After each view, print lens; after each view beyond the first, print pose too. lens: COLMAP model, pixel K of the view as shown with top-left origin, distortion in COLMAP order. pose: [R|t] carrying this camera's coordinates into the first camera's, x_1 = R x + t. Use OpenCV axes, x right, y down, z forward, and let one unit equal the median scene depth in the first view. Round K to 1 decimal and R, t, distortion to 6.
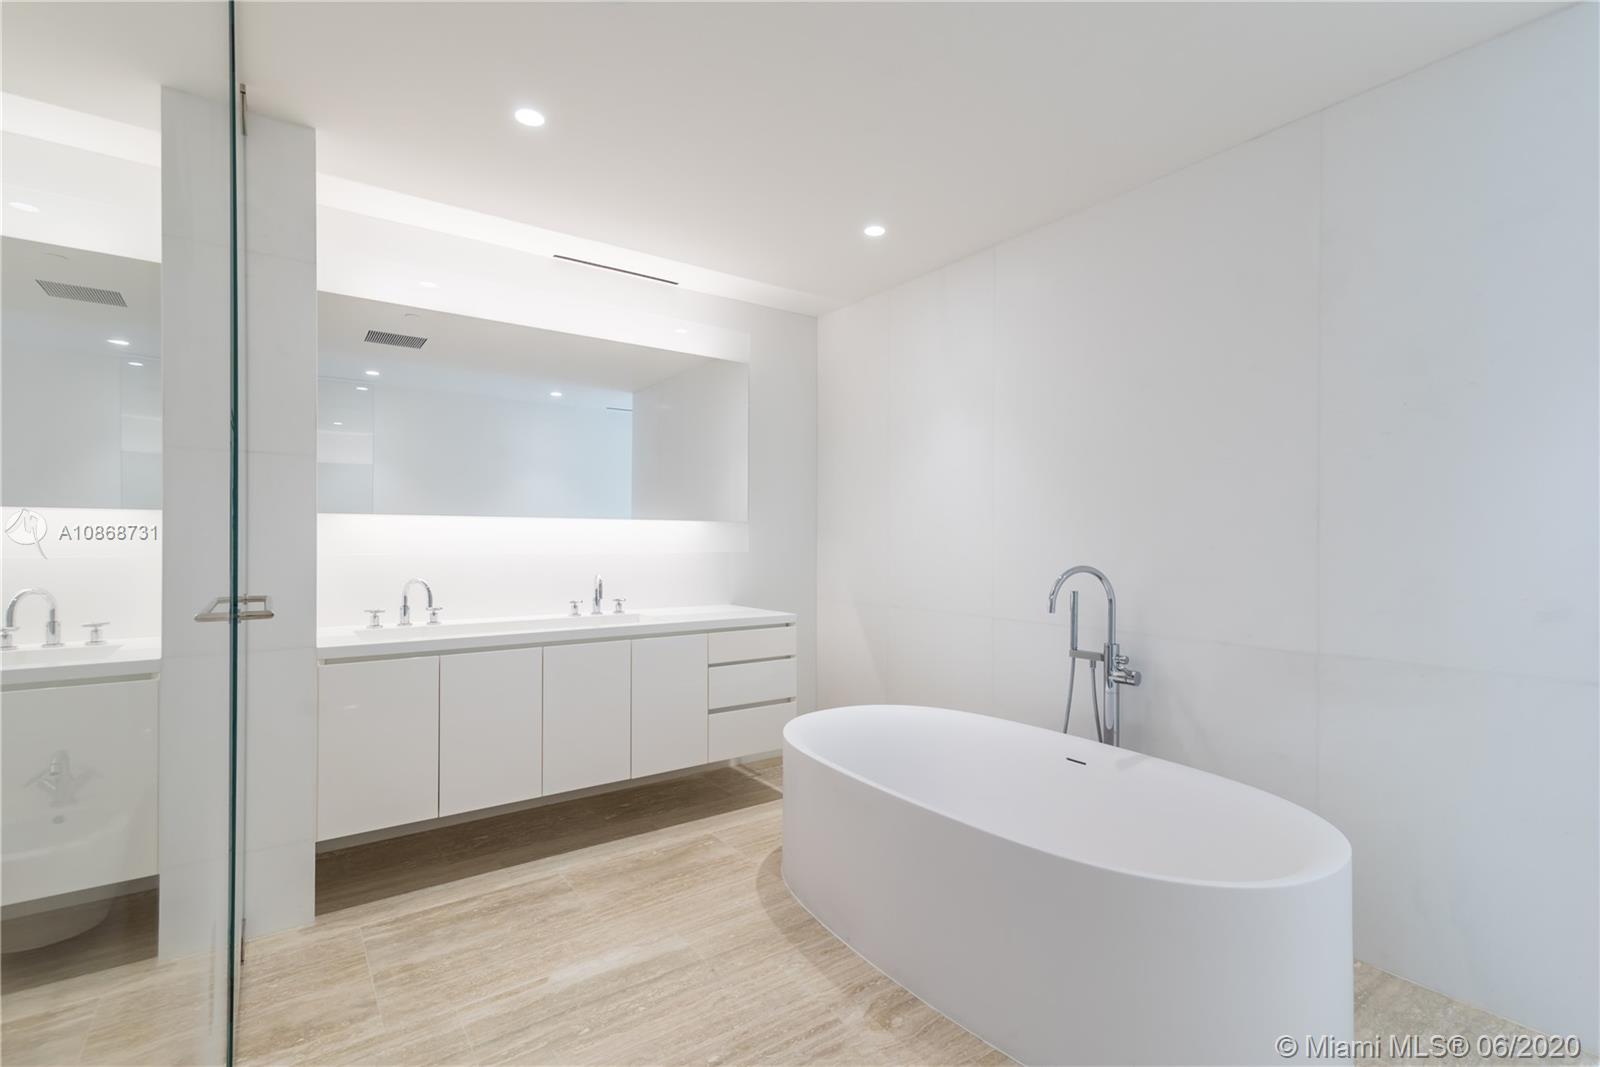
lens RADIAL K [[721.2, 0, 796.7], [0, 721.2, 536.4], [0, 0, 1]] dist [0.014146, -0.000715]
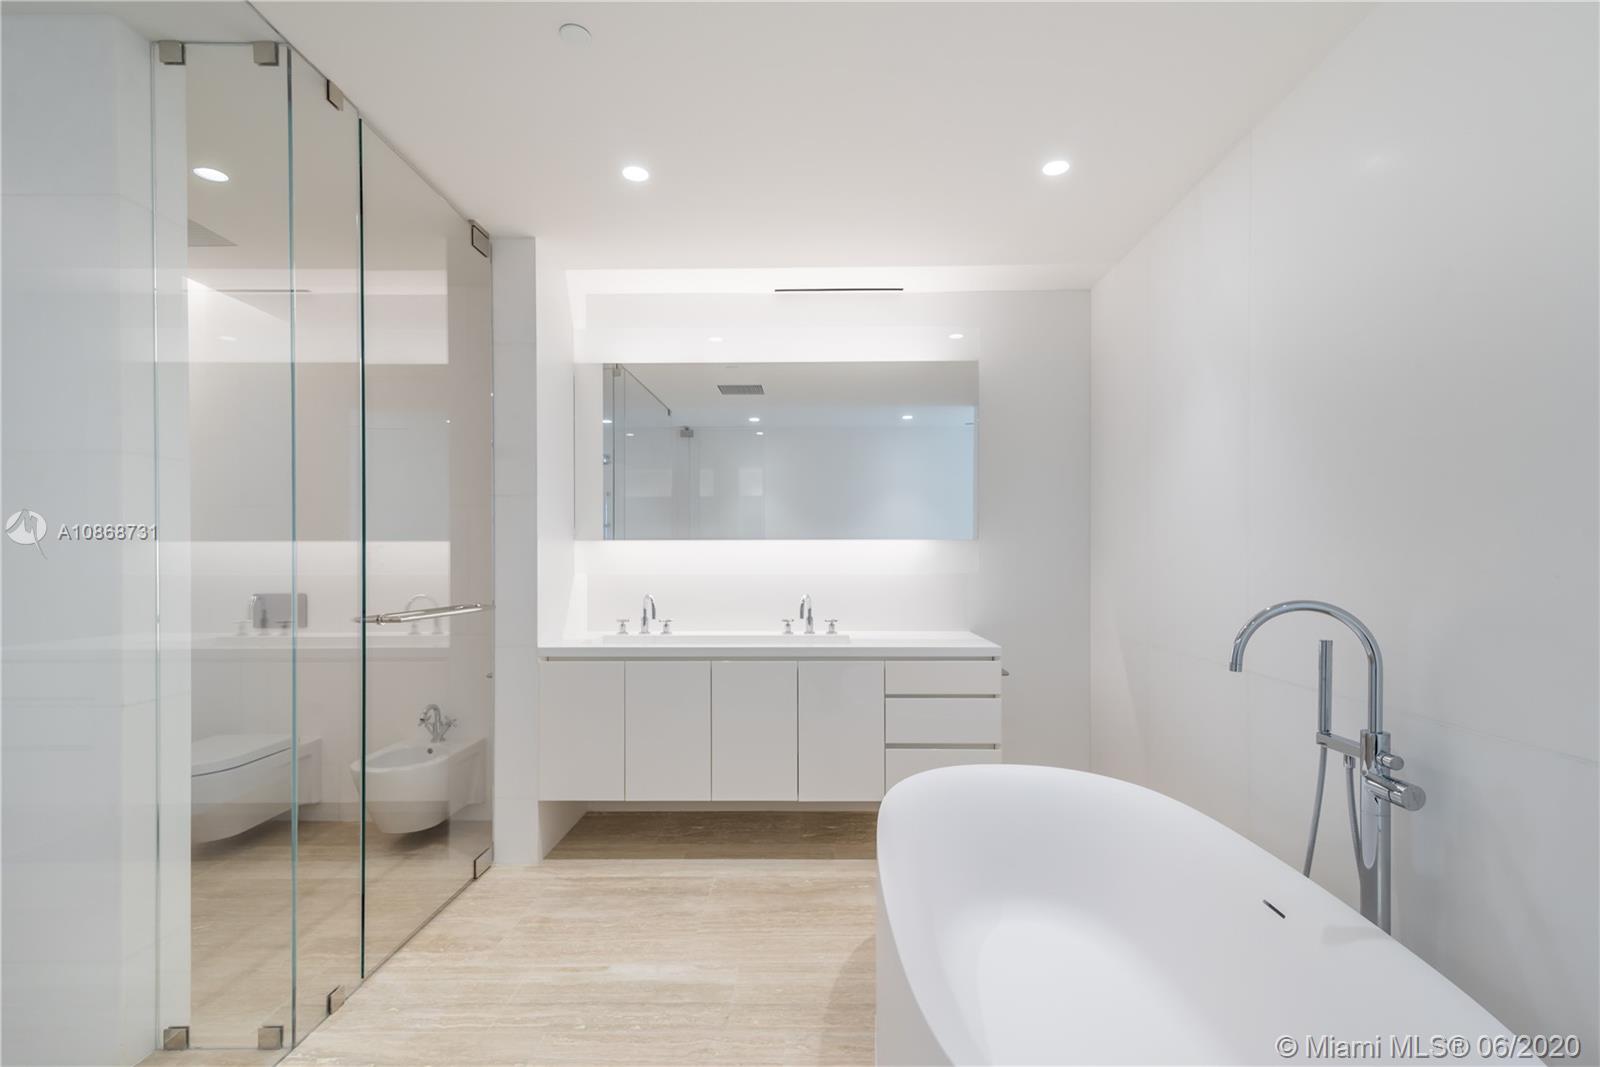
lens RADIAL K [[714.5, 0, 801.5], [0, 714.5, 555.9], [0, 0, 1]] dist [0.016495, -0.000218]
pose [[0.808954, -0.006942, -0.587831, 0.412648], [0.008163, 0.999967, -0.000575, -0.001405], [0.587815, -0.004334, 0.808984, 0.240252]]
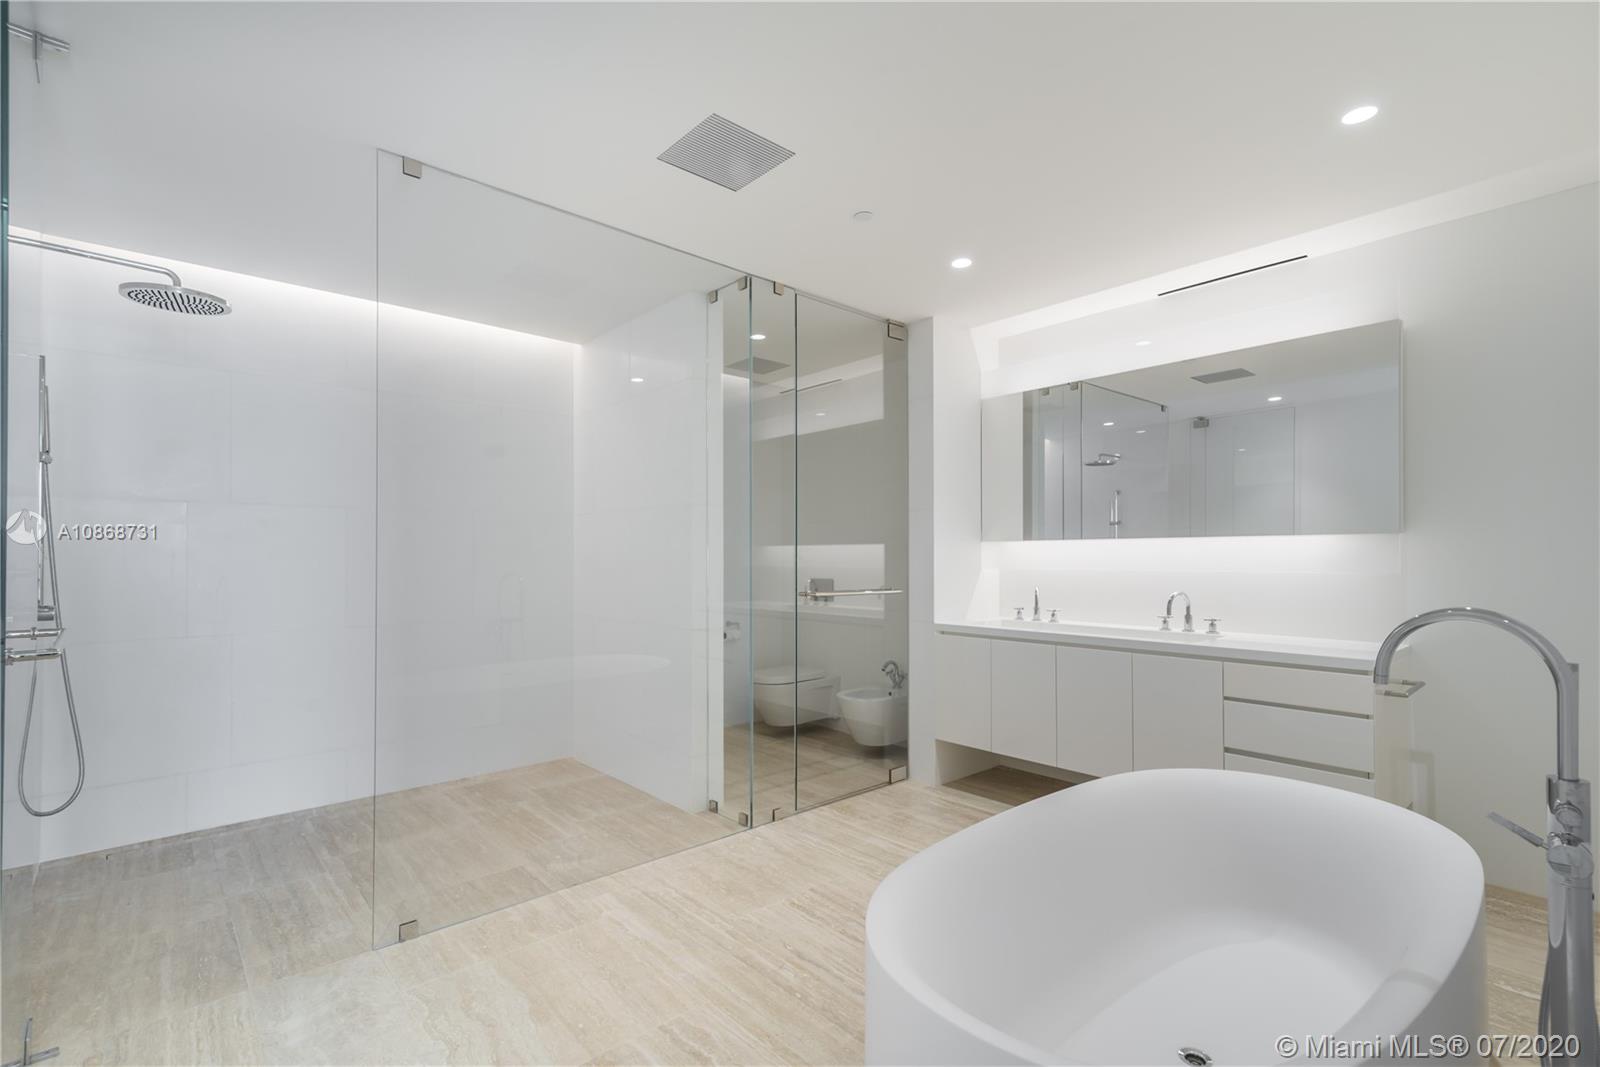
lens RADIAL K [[706.0, 0, 818.7], [0, 706.0, 543.5], [0, 0, 1]] dist [-0.000478, 0.000029]
pose [[0.150662, -0.017895, -0.988423, 0.847144], [0.008425, 0.999823, -0.016818, -0.005240], [0.988549, -0.005794, 0.150786, 0.452892]]
